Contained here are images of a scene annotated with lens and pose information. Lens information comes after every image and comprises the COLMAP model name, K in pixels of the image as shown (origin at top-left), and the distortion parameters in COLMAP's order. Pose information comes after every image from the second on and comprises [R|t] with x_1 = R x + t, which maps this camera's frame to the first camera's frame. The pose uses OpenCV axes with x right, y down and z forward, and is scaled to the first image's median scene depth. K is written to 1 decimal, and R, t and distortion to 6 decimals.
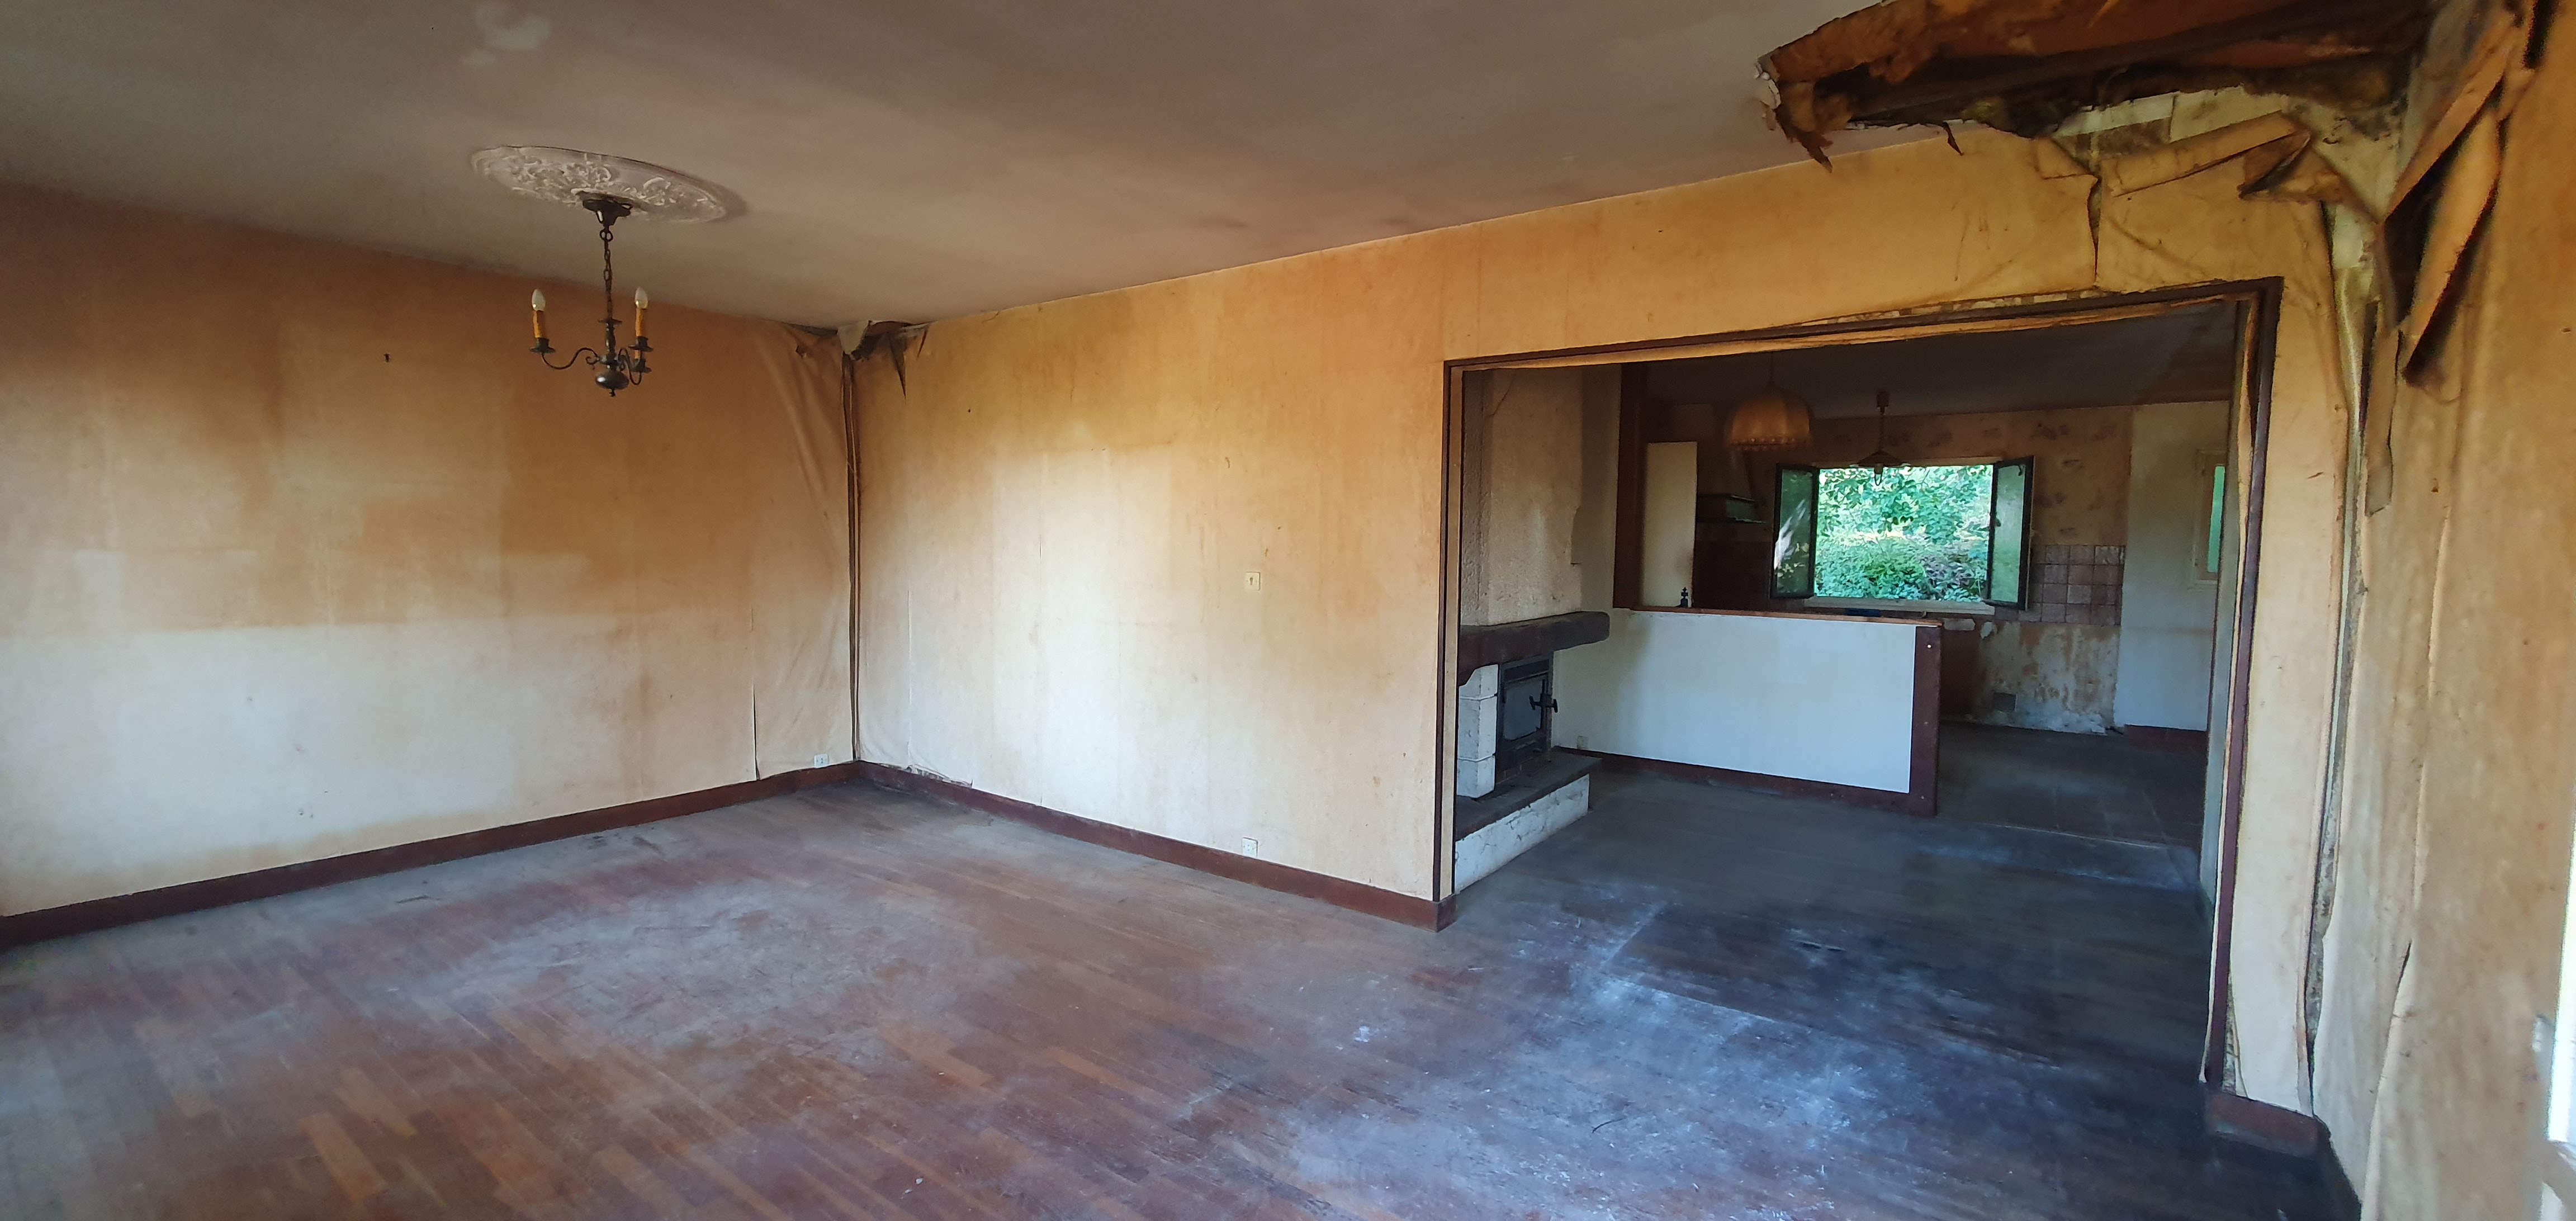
lens RADIAL K [[1025.5, 0, 1300.7], [0, 1025.5, 602.8], [0, 0, 1]] dist [0.008443, -0.000498]
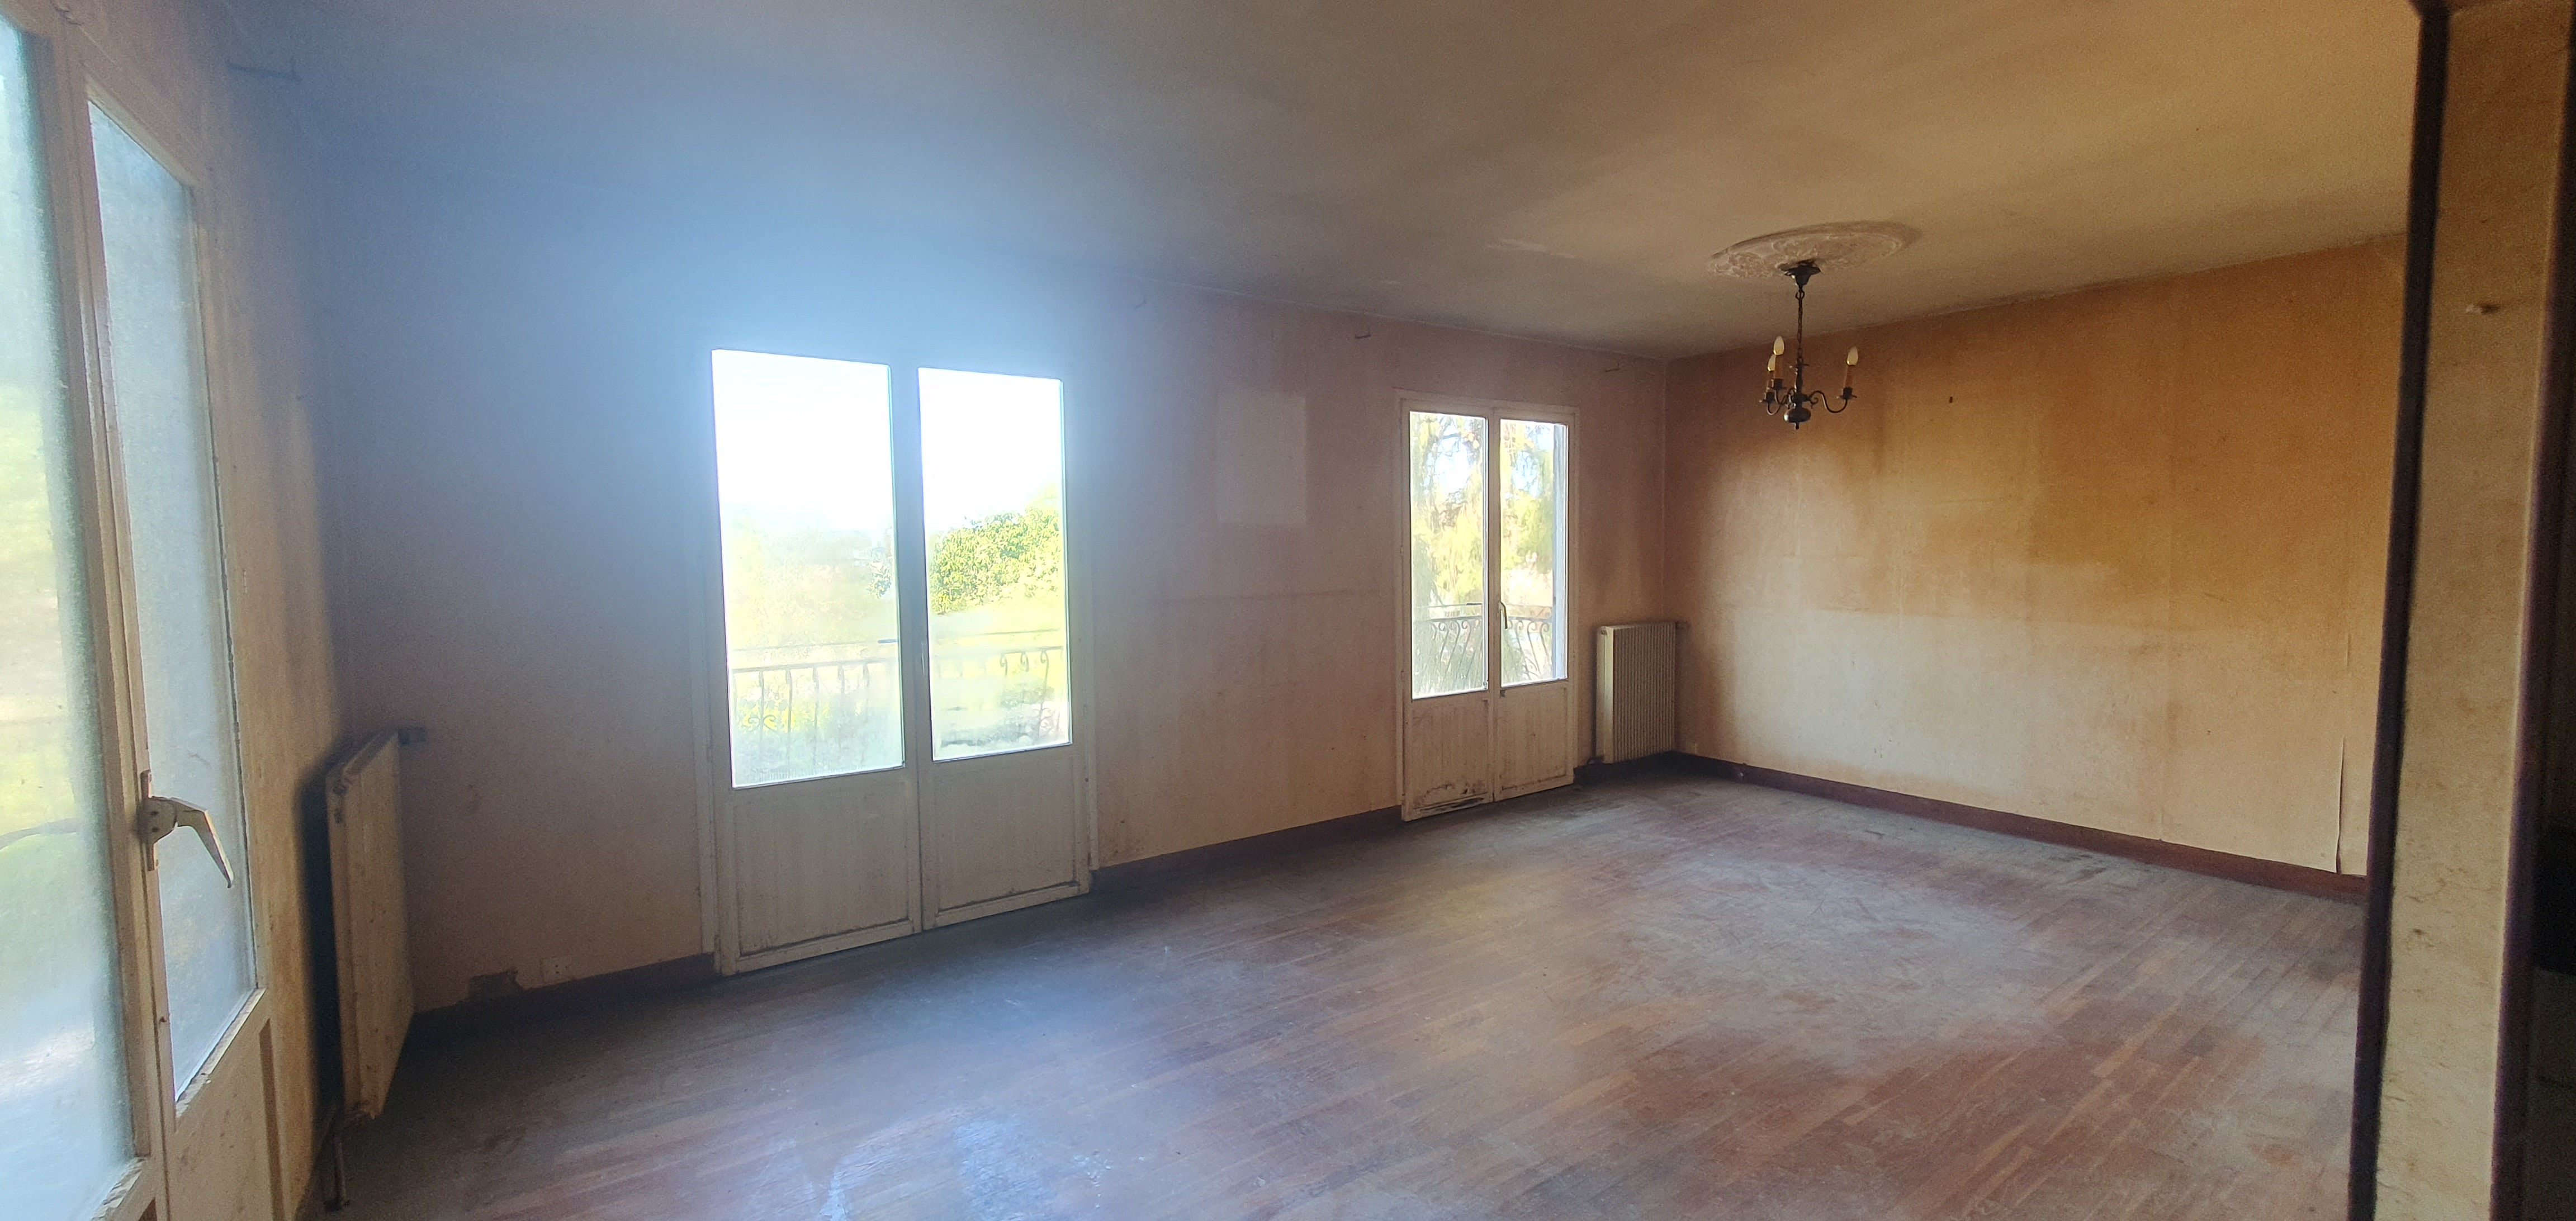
lens RADIAL K [[1025.5, 0, 1298.5], [0, 1025.5, 595.5], [0, 0, 1]] dist [0.008443, -0.000498]
pose [[-0.329689, 0.037954, -0.943326, 0.602196], [-0.052627, 0.996899, 0.058503, -0.043481], [0.942622, 0.068933, -0.326669, 0.788638]]
